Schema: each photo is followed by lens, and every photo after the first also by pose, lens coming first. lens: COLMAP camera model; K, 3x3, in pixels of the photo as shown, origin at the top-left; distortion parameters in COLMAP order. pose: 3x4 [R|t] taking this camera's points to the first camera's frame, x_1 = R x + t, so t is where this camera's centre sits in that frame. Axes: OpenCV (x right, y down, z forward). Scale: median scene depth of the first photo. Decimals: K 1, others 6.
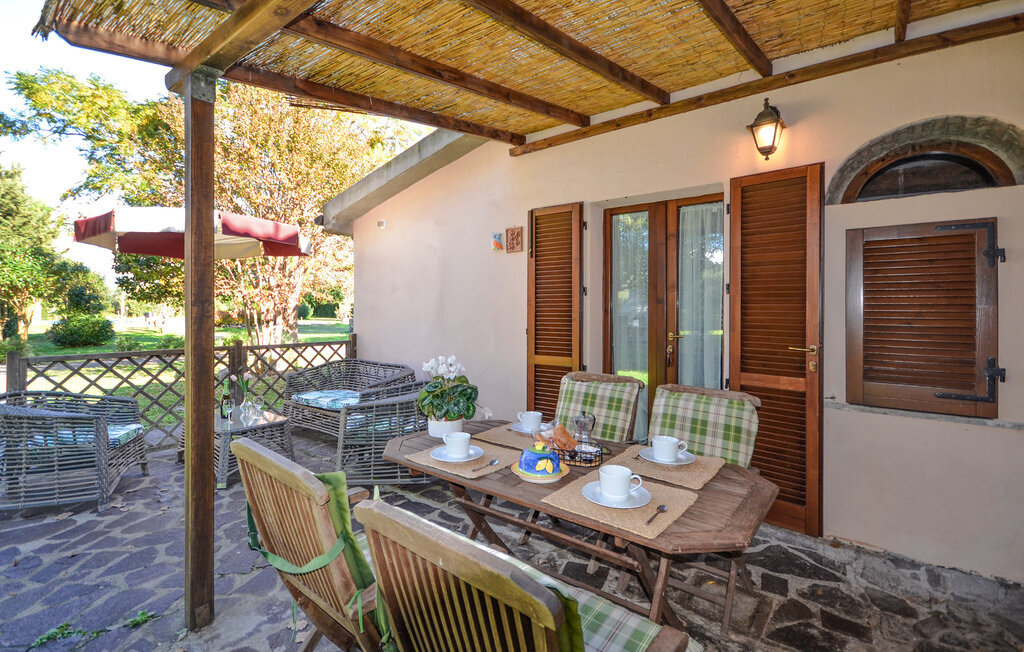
lens RADIAL K [[469.2, 0, 513.8], [0, 469.2, 307.7], [0, 0, 1]] dist [0.014676, -0.017179]
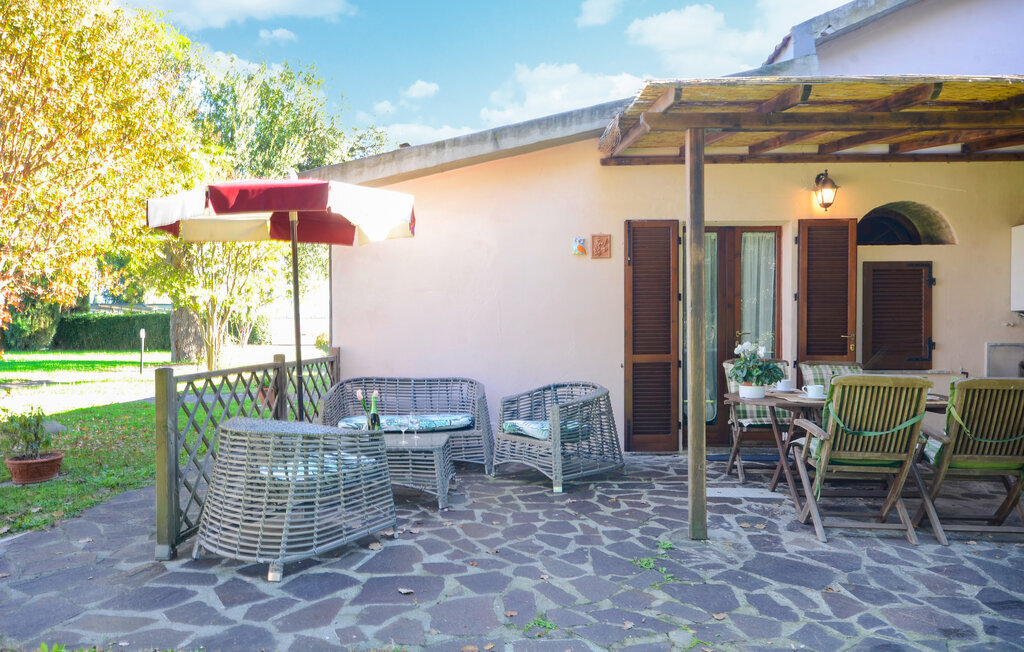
lens RADIAL K [[706.1, 0, 515.6], [0, 706.1, 351.3], [0, 0, 1]] dist [0.001692, 0.000639]
pose [[0.797086, -0.028842, 0.603176, -0.974926], [0.004990, 0.999139, 0.041182, 0.019750], [-0.603845, -0.029816, 0.796544, -0.122951]]
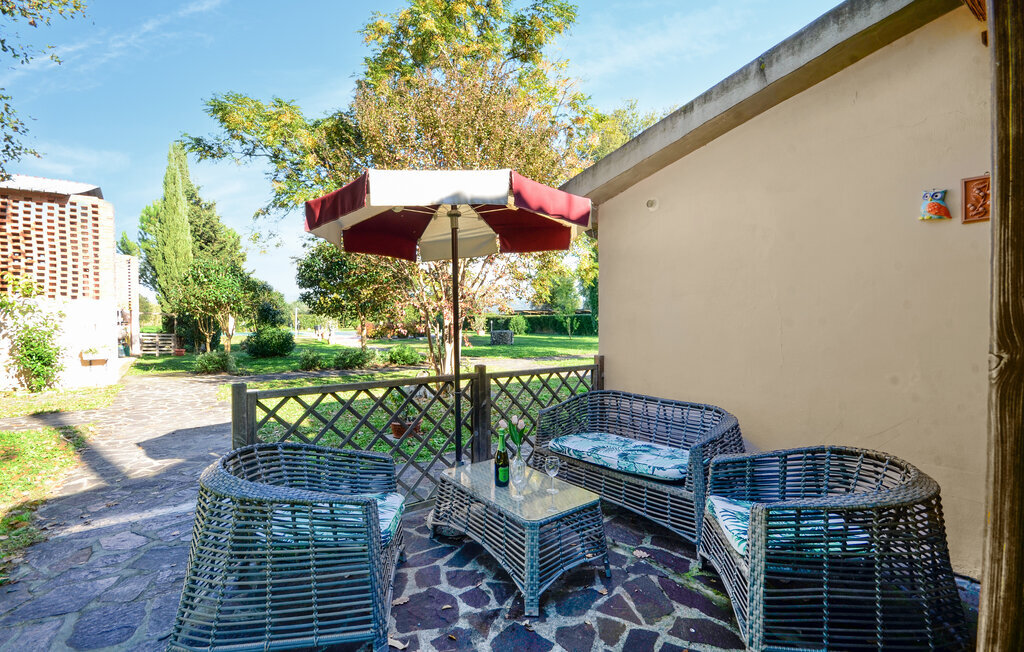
lens RADIAL K [[450.1, 0, 512.8], [0, 450.1, 336.8], [0, 0, 1]] dist [-0.002590, -0.000593]
pose [[0.973252, 0.003352, -0.229715, -0.373035], [0.005439, 0.999277, 0.037627, -0.003554], [0.229675, -0.037870, 0.972530, 0.315348]]
